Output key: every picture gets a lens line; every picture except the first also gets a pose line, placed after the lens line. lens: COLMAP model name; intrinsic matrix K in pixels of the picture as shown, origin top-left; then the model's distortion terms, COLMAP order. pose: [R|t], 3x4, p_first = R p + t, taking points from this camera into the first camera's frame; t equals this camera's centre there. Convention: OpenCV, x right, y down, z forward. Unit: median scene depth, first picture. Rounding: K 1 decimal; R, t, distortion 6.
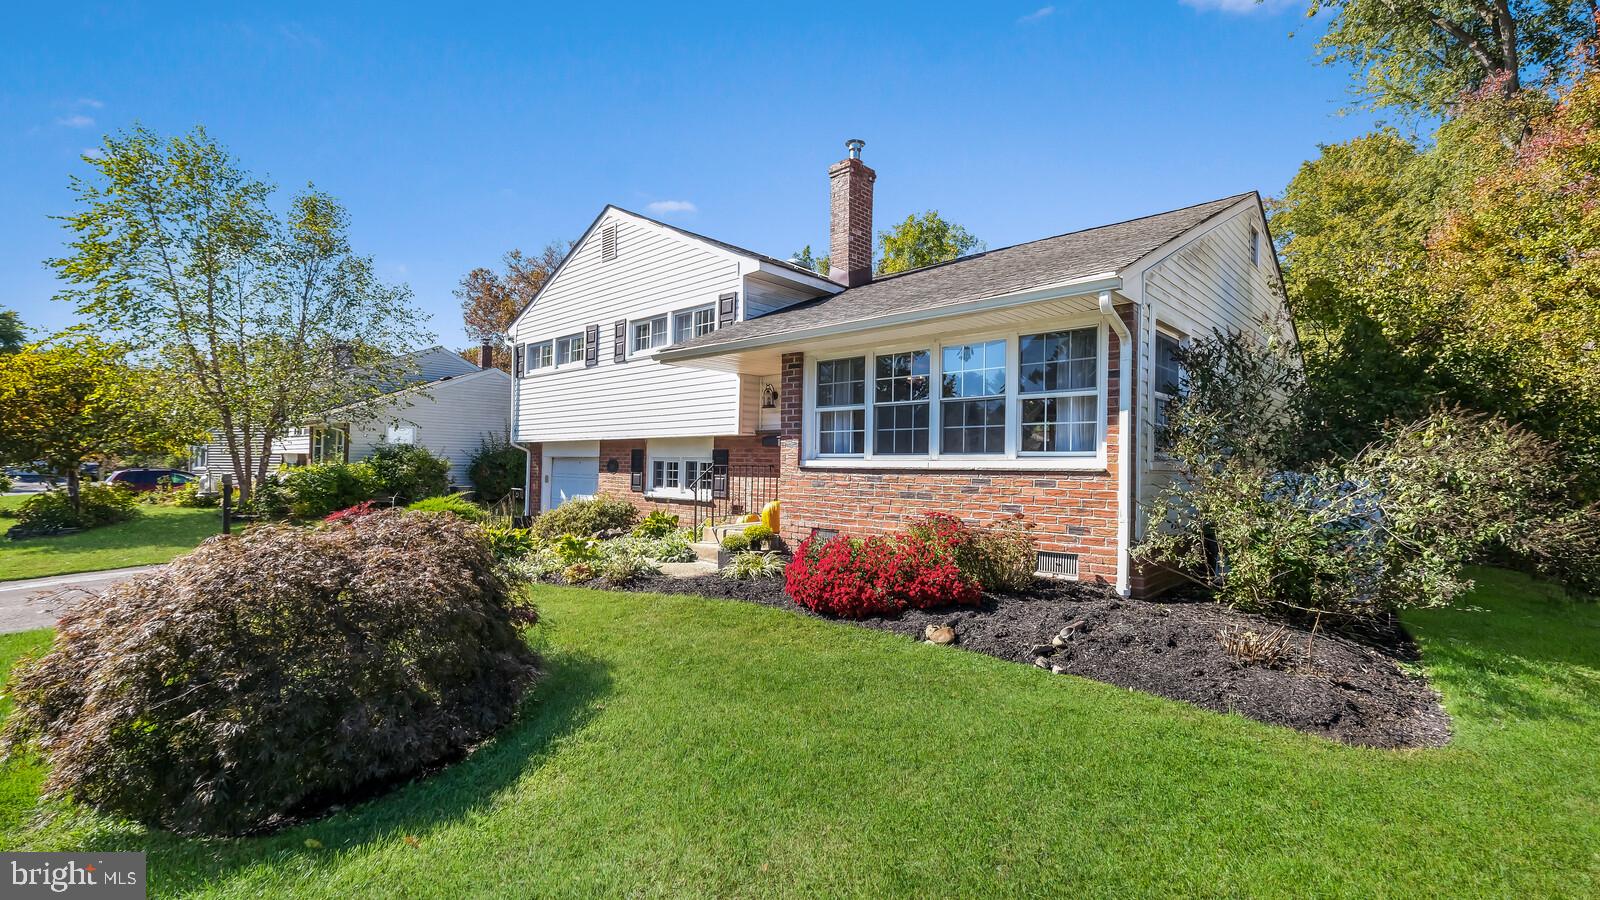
lens RADIAL K [[705.3, 0, 796.3], [0, 705.3, 446.6], [0, 0, 1]] dist [0.005057, 0.000135]
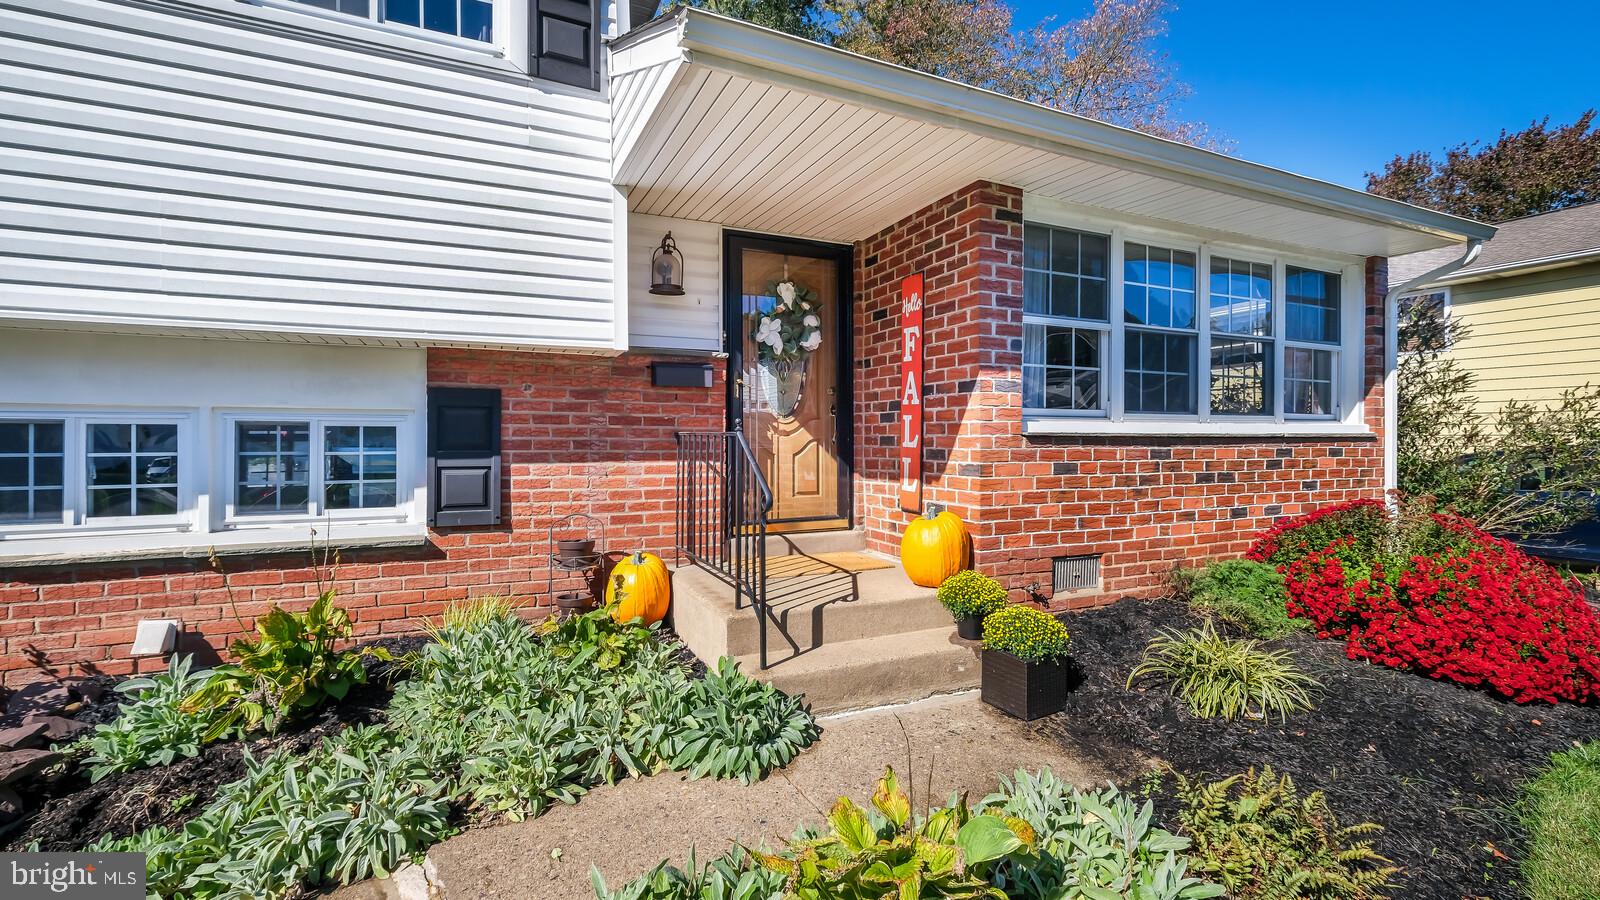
lens RADIAL K [[705.3, 0, 799.8], [0, 705.3, 445.3], [0, 0, 1]] dist [0.005057, 0.000135]
pose [[0.369141, -0.017634, 0.929206, -0.362223], [-0.020154, 0.999433, 0.026974, 0.019191], [-0.929155, -0.028685, 0.368576, 0.712041]]
